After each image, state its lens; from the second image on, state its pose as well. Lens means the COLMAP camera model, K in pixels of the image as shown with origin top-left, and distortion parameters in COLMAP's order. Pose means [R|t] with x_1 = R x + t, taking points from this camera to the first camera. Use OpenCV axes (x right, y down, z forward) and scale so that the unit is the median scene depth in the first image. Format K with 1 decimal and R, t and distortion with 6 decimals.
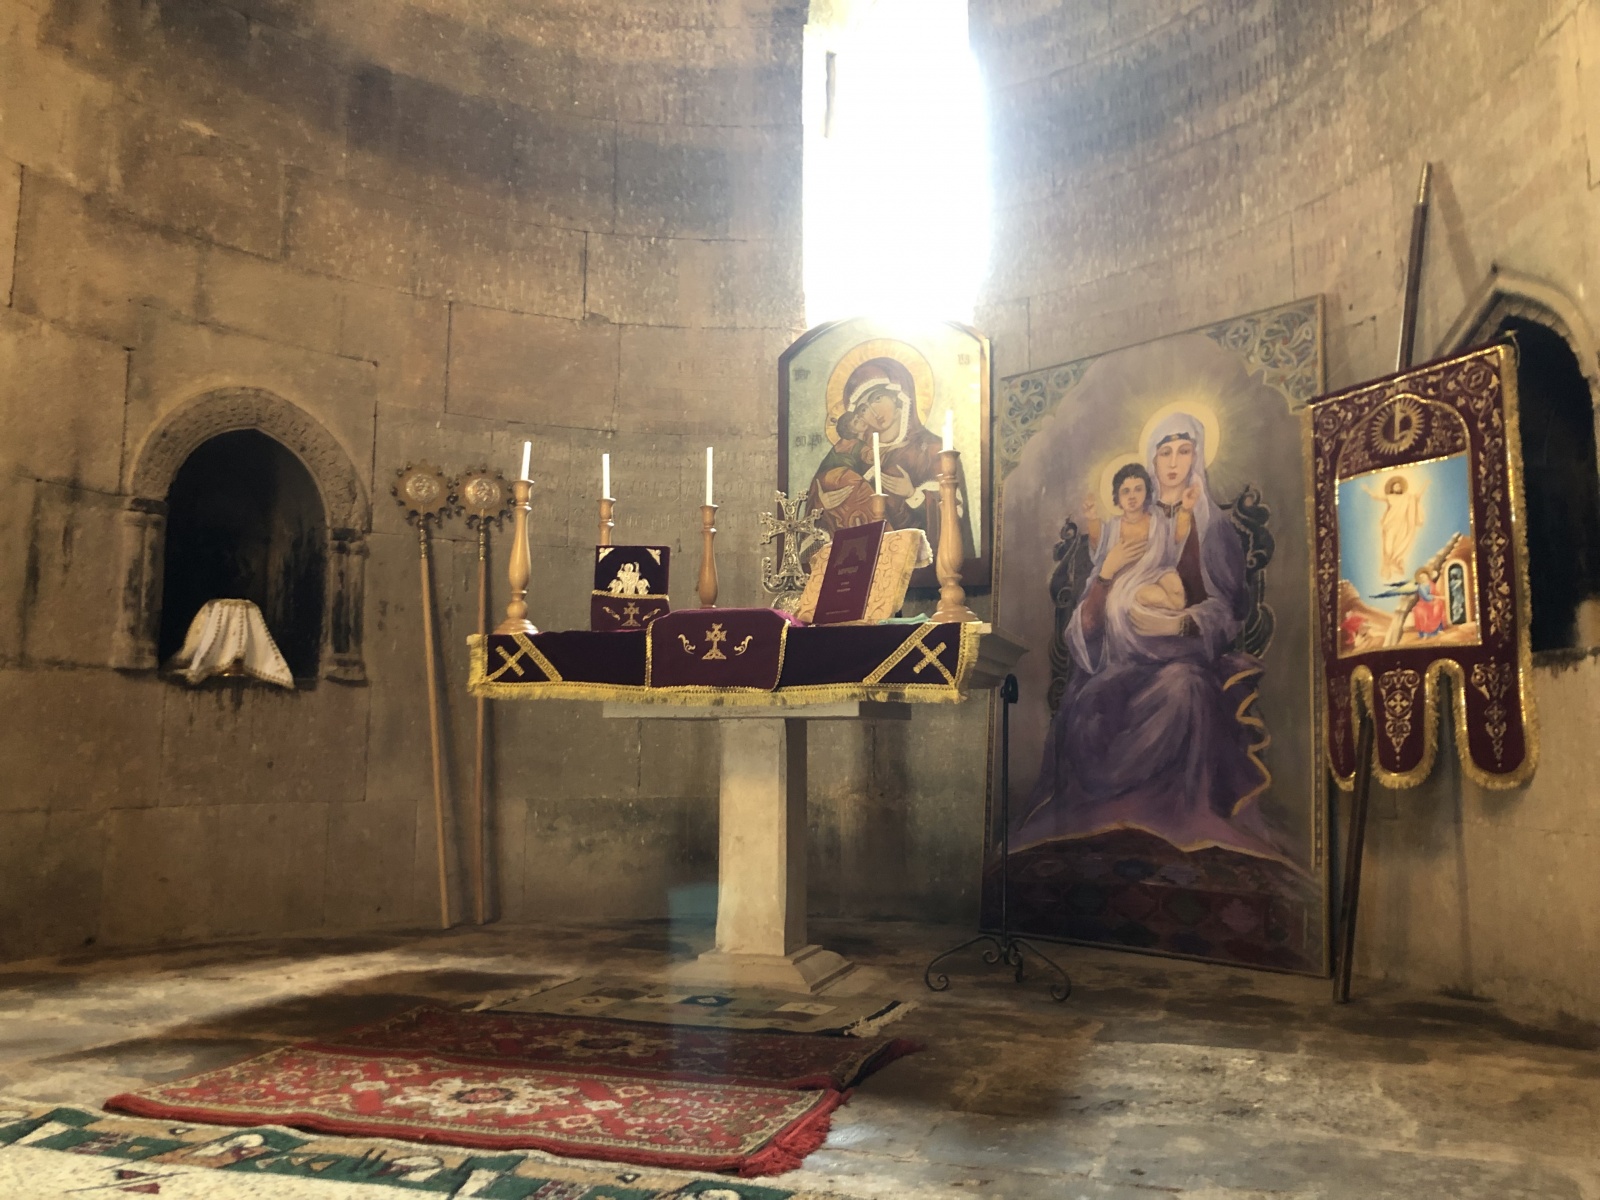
lens RADIAL K [[1309.3, 0, 795.6], [0, 1309.3, 609.9], [0, 0, 1]] dist [0.027065, -0.025596]
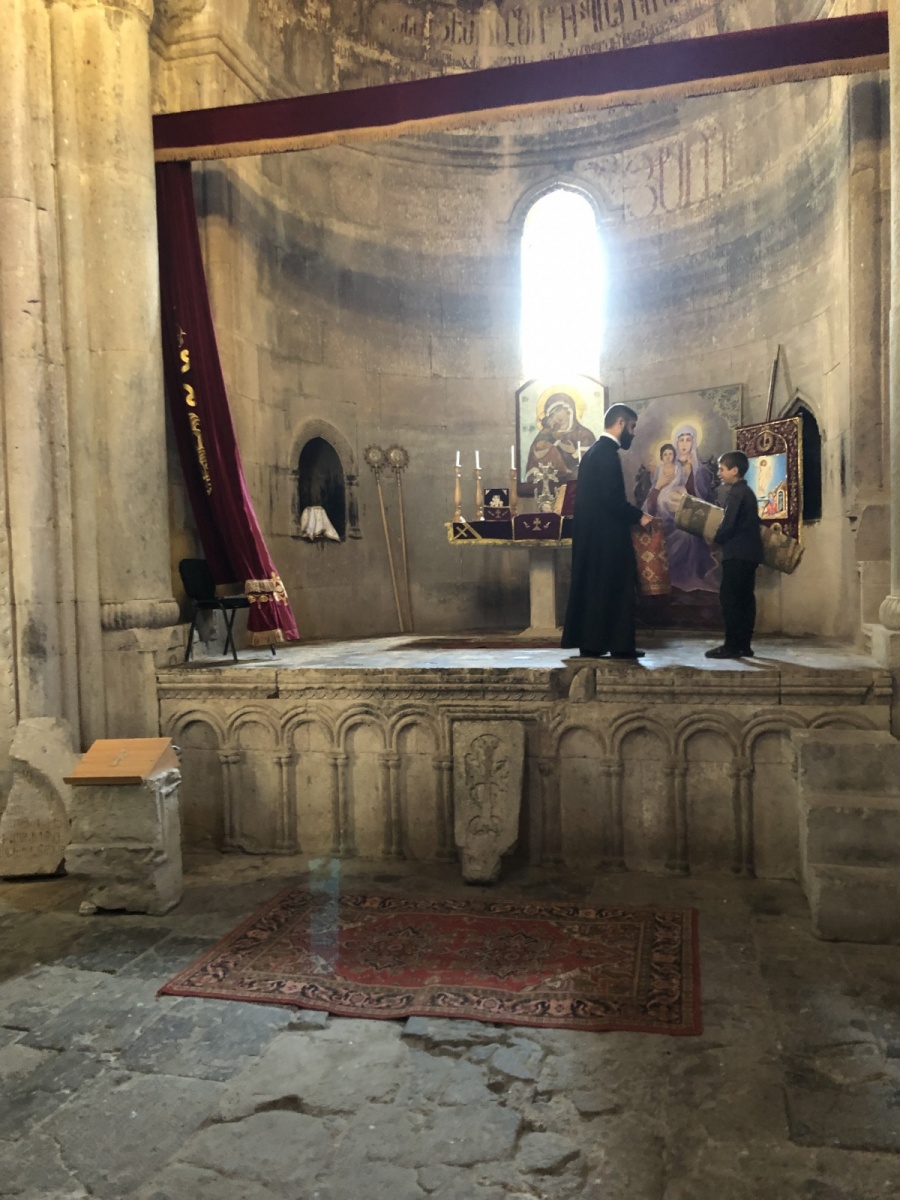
lens RADIAL K [[982.0, 0, 437.4], [0, 982.0, 608.7], [0, 0, 1]] dist [0.027065, -0.025596]
pose [[0.996878, -0.032960, 0.071745, -0.350509], [0.021463, 0.987606, 0.155479, -0.105643], [-0.075981, -0.153453, 0.985230, -0.931263]]
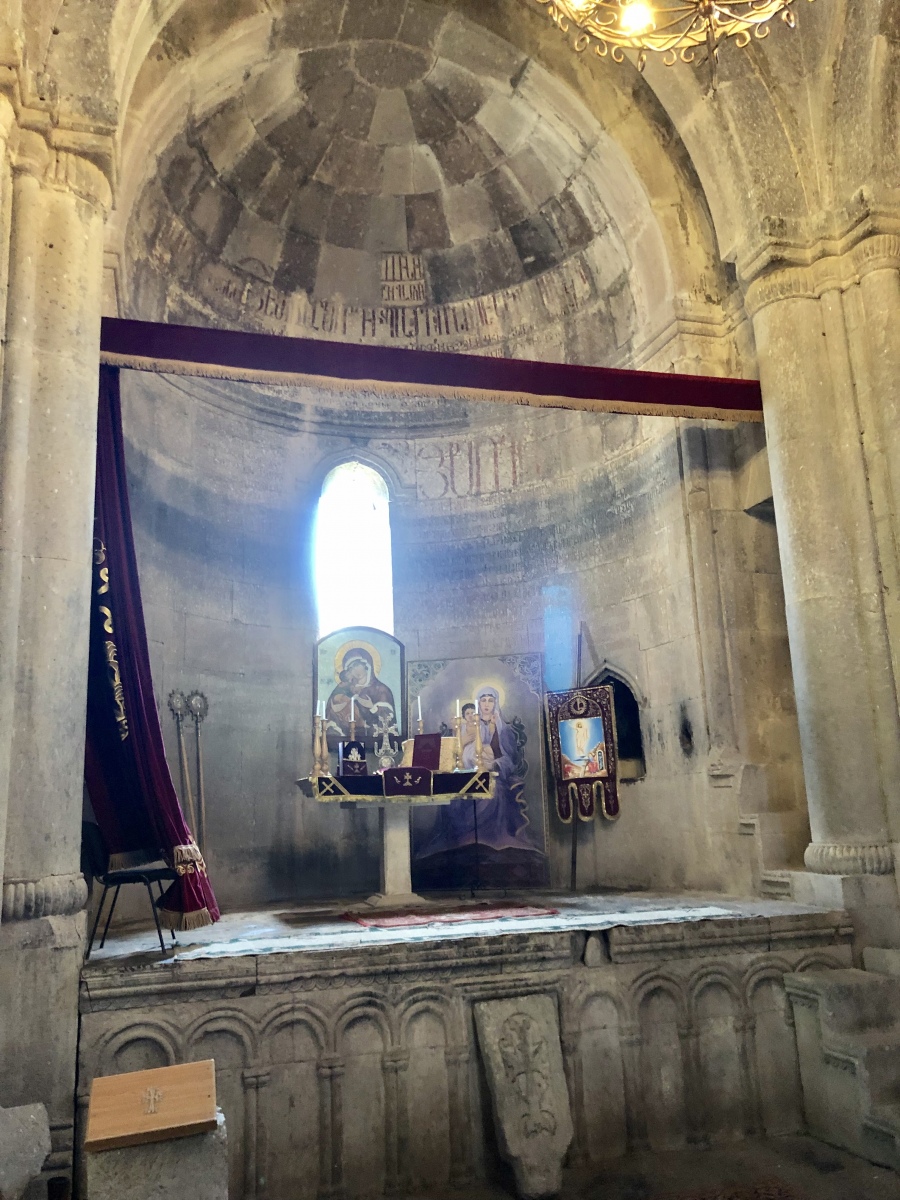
lens RADIAL K [[982.0, 0, 453.6], [0, 982.0, 593.3], [0, 0, 1]] dist [0.027065, -0.025596]
pose [[0.824402, 0.086492, 0.559358, -0.939860], [-0.019841, 0.992064, -0.124158, -0.088356], [-0.565657, 0.091257, 0.819576, -0.660207]]
